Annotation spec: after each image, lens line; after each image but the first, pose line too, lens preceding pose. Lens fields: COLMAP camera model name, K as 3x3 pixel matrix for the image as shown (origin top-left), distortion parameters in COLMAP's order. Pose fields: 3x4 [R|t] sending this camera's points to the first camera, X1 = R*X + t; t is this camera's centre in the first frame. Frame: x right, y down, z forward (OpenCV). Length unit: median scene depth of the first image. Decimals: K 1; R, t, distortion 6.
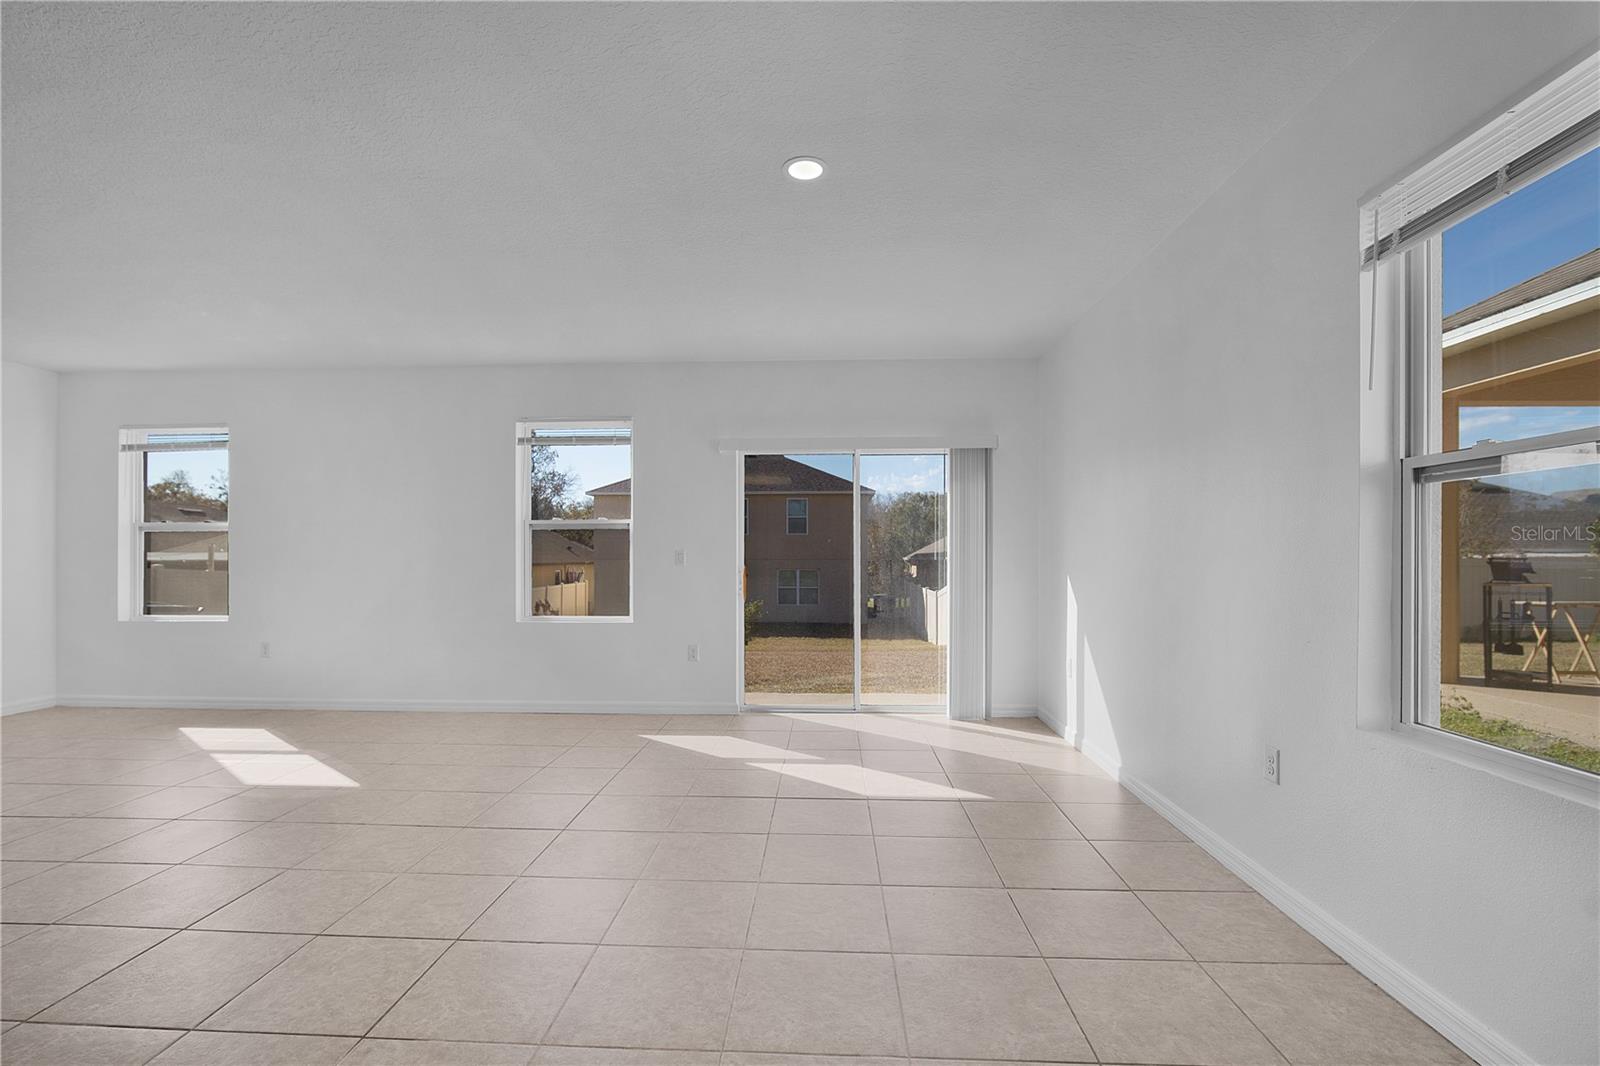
lens RADIAL K [[772.3, 0, 800.0], [0, 772.3, 533.0], [0, 0, 1]] dist [-0.002908, -0.000642]
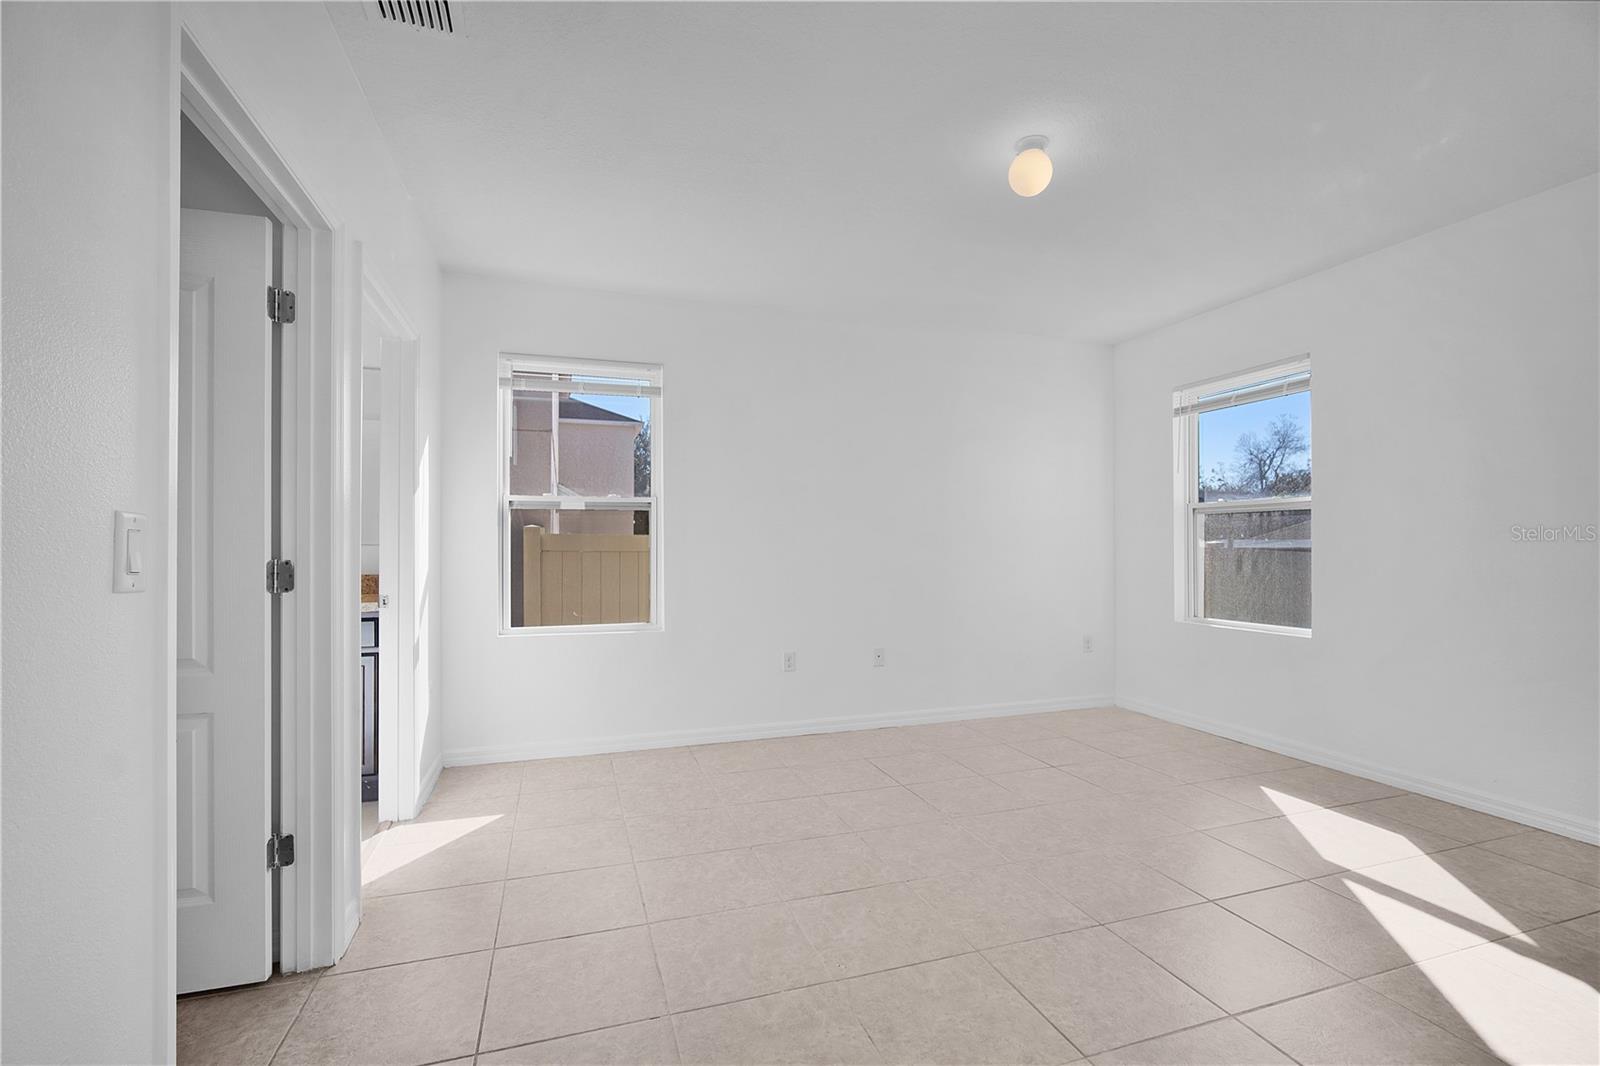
lens RADIAL K [[694.7, 0, 784.6], [0, 694.7, 533.4], [0, 0, 1]] dist [-0.000149, -0.000016]
pose [[0.376608, -0.001021, -0.926372, -0.340544], [0.013094, 0.999905, 0.004221, 0.010129], [0.926280, -0.013720, 0.376586, 0.320007]]
